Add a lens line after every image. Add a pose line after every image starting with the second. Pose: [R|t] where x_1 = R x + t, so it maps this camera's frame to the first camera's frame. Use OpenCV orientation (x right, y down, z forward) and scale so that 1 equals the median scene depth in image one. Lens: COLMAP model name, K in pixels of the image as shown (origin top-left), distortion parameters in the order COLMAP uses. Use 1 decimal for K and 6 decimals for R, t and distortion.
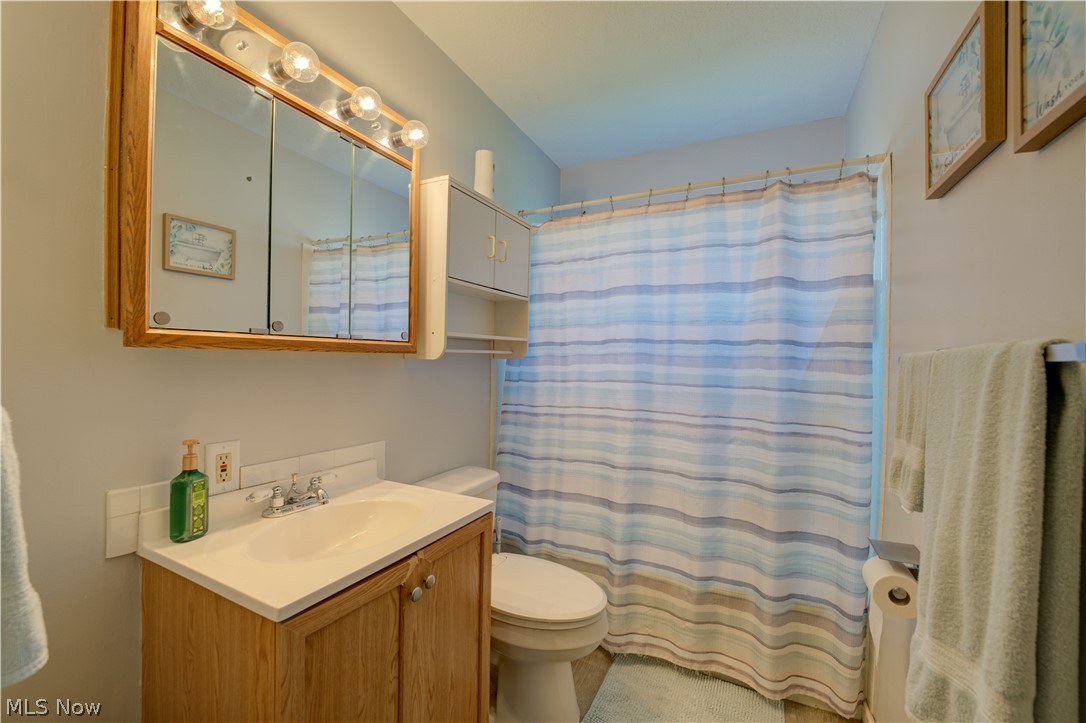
lens RADIAL K [[436.8, 0, 541.6], [0, 436.8, 363.2], [0, 0, 1]] dist [-0.030856, 0.004020]
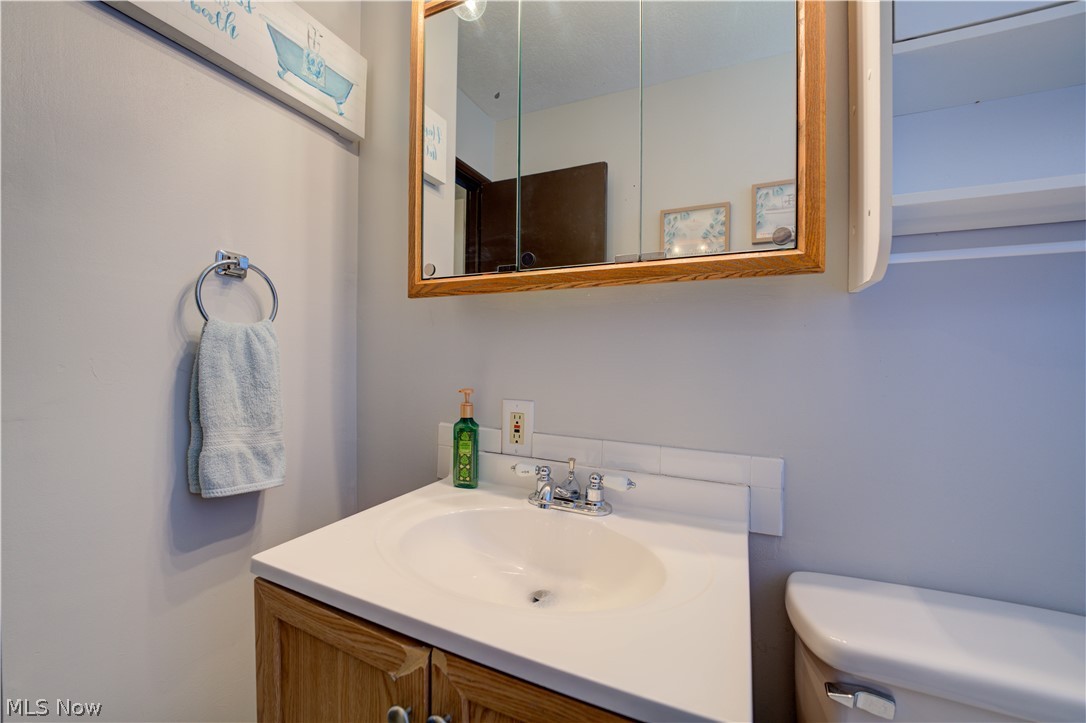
lens RADIAL K [[436.8, 0, 541.6], [0, 436.8, 363.2], [0, 0, 1]] dist [-0.030856, 0.004020]
pose [[0.019999, 0.010951, -0.999740, 0.188067], [-0.011331, 0.999878, 0.010726, 0.094533], [0.999736, 0.011113, 0.020120, 1.028319]]
